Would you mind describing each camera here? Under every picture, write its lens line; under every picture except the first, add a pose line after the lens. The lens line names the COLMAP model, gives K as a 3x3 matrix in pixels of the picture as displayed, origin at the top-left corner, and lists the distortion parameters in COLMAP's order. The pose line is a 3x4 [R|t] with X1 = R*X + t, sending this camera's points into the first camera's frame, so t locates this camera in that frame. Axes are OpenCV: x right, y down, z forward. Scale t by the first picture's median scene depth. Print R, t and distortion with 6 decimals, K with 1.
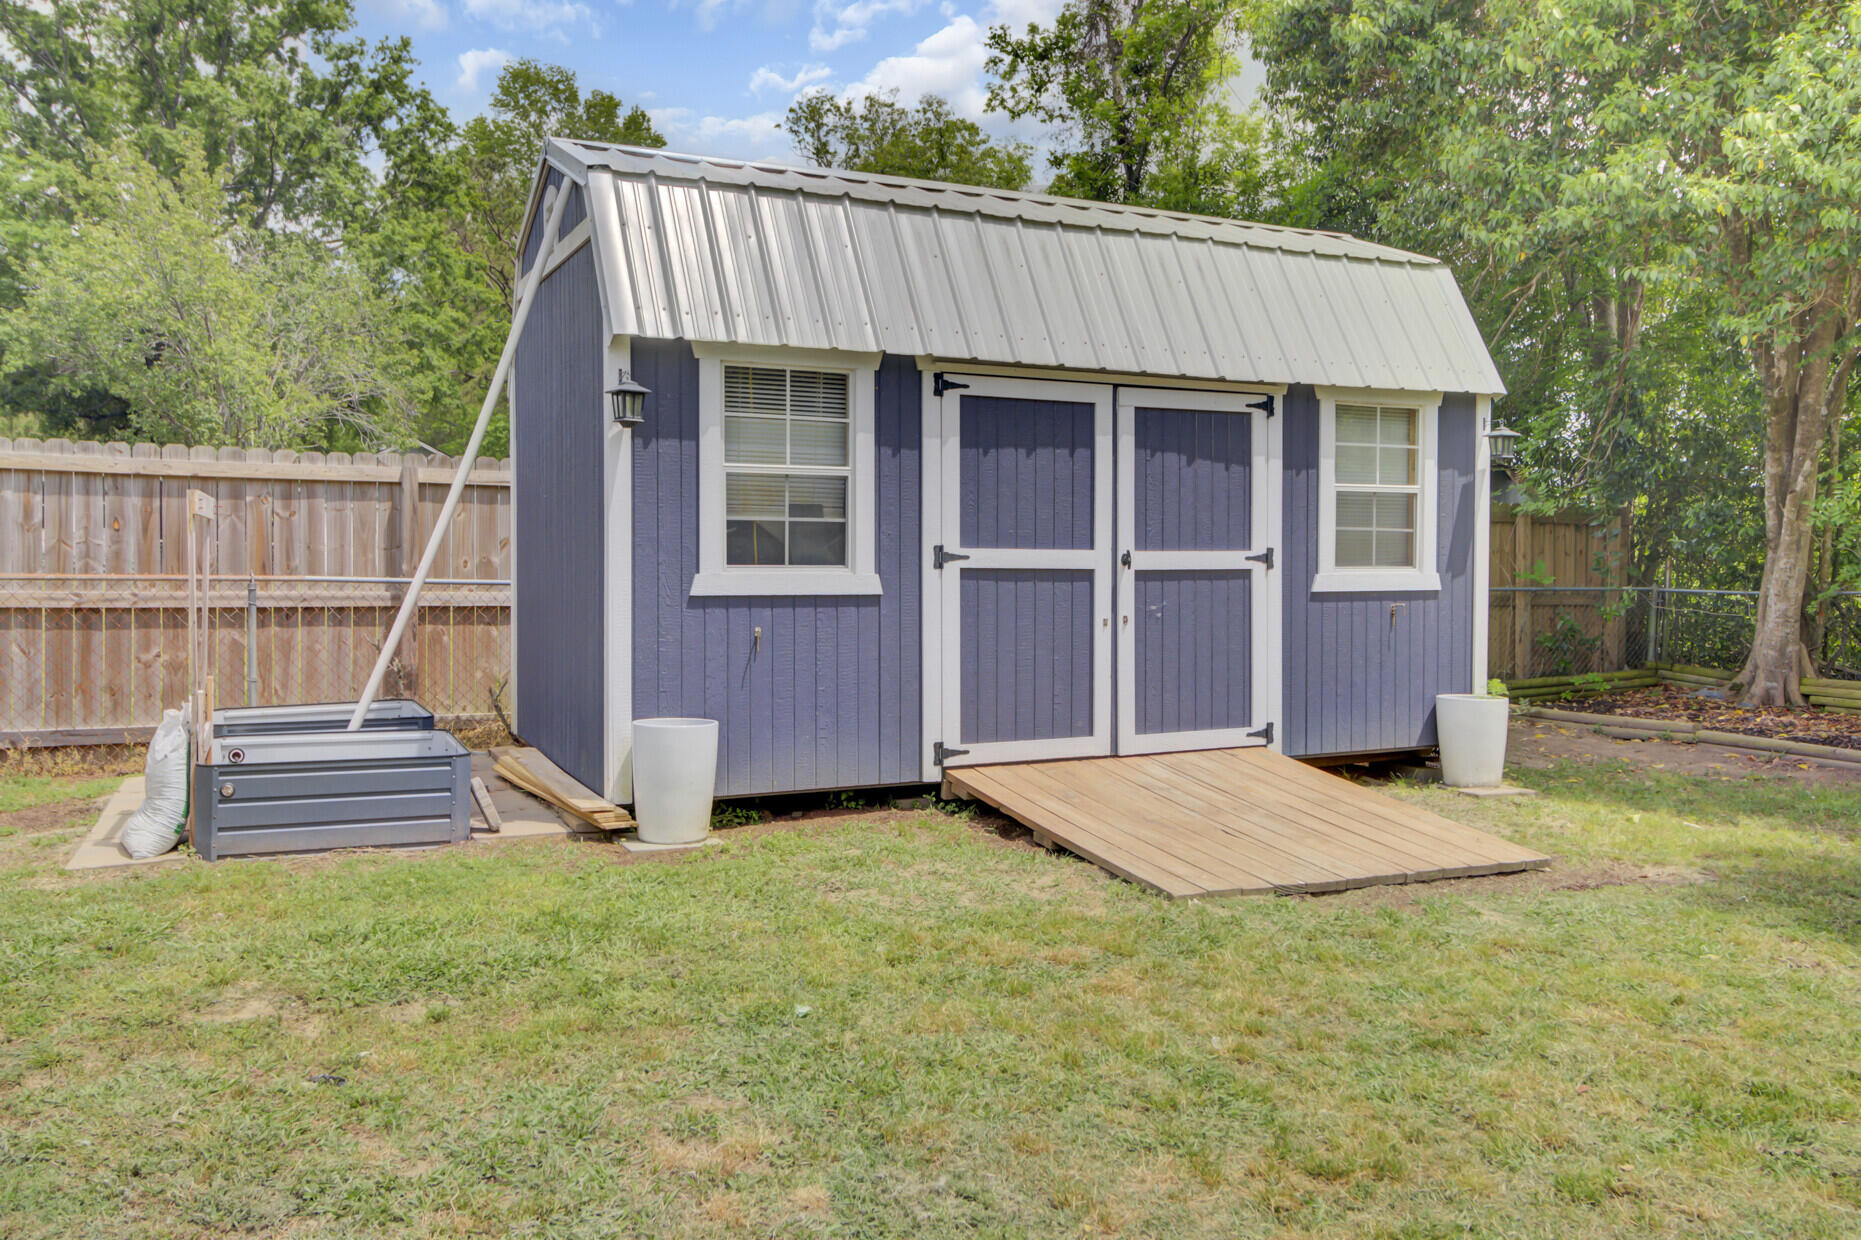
lens RADIAL K [[1496.1, 0, 930.5], [0, 1496.1, 620.0], [0, 0, 1]] dist [0.000672, 0.000523]
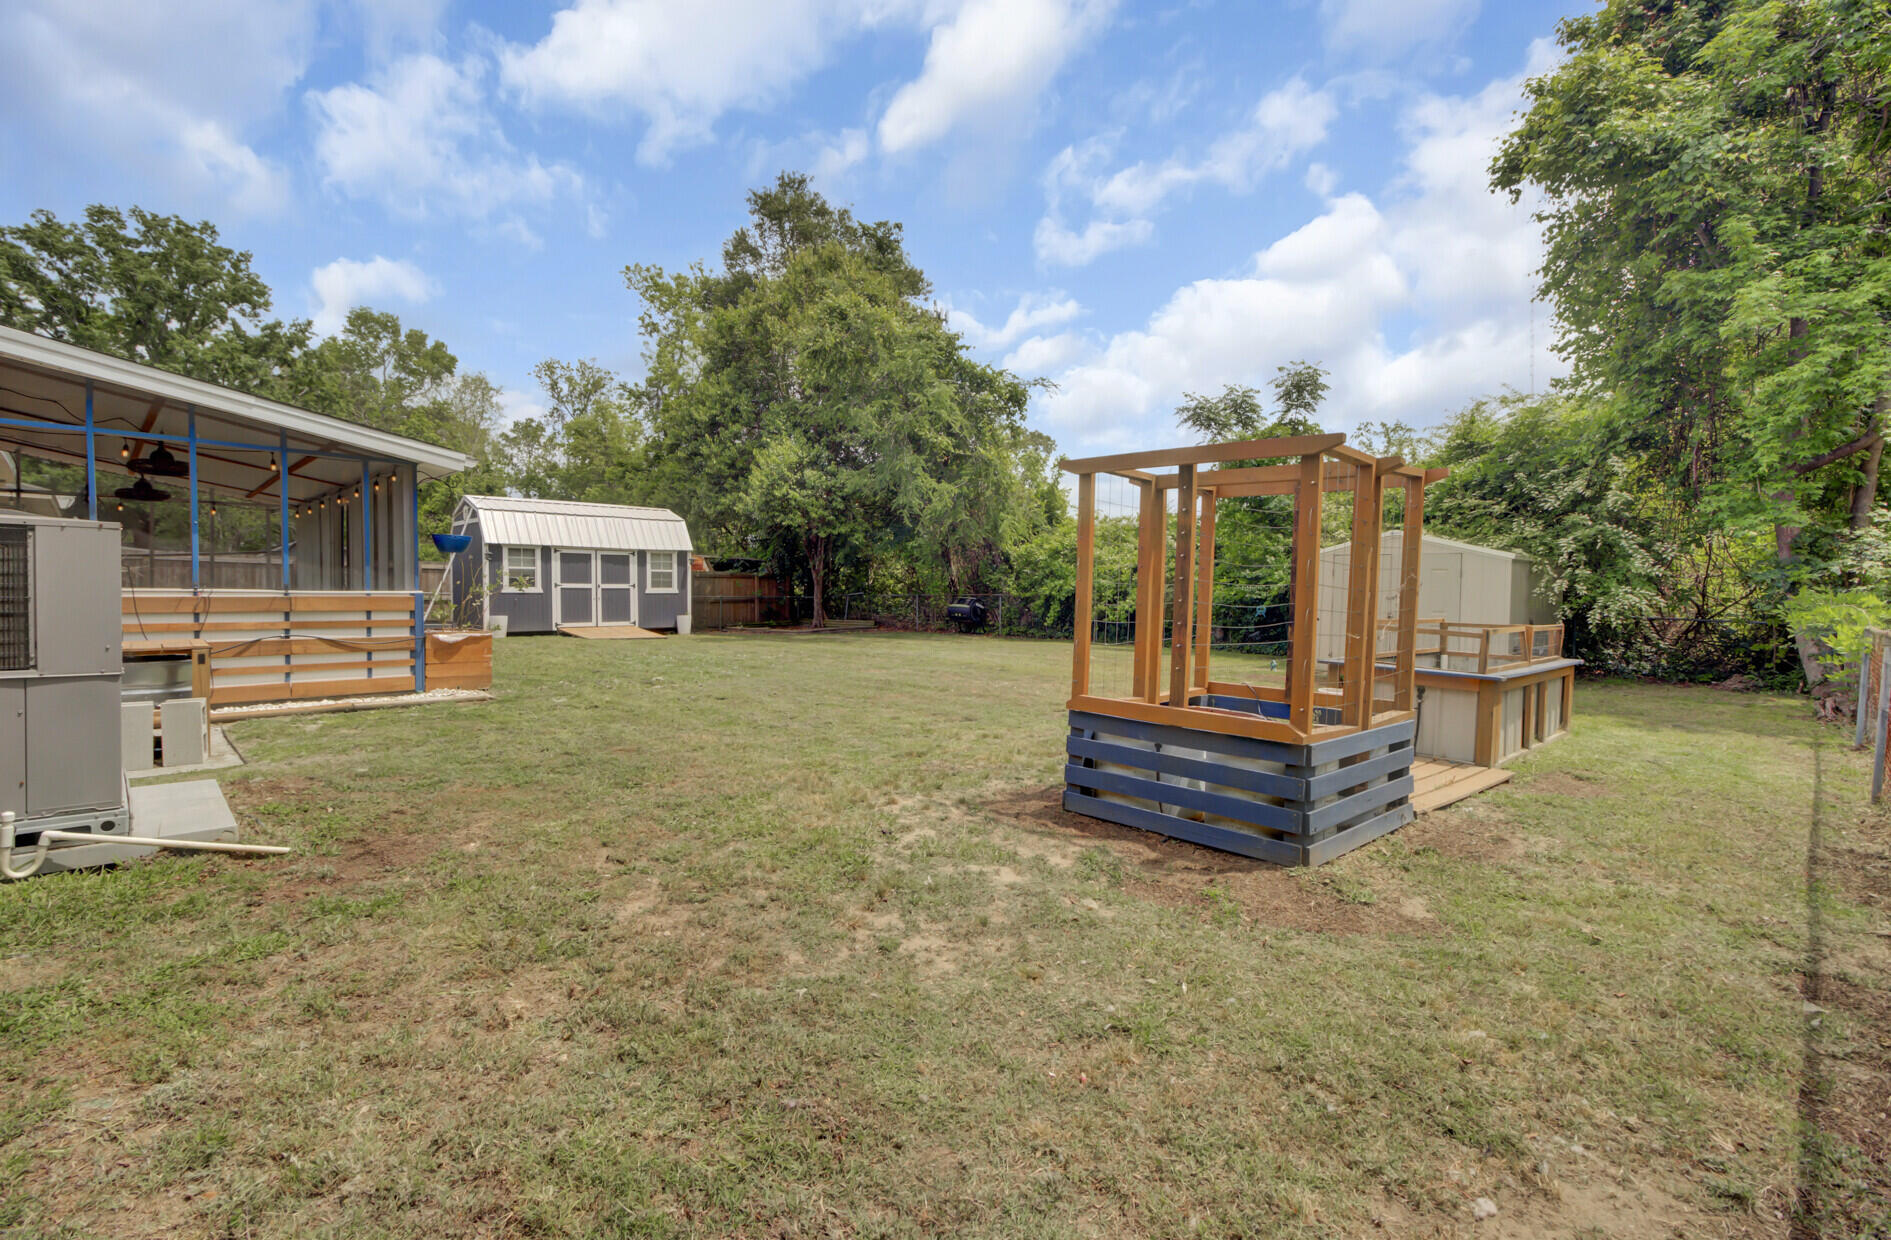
lens RADIAL K [[875.3, 0, 941.5], [0, 875.3, 607.7], [0, 0, 1]] dist [-0.003481, -0.000237]
pose [[0.944506, -0.010408, 0.328329, 0.238177], [0.021583, 0.999304, -0.030411, 0.135271], [-0.327785, 0.035810, 0.944074, -1.968138]]
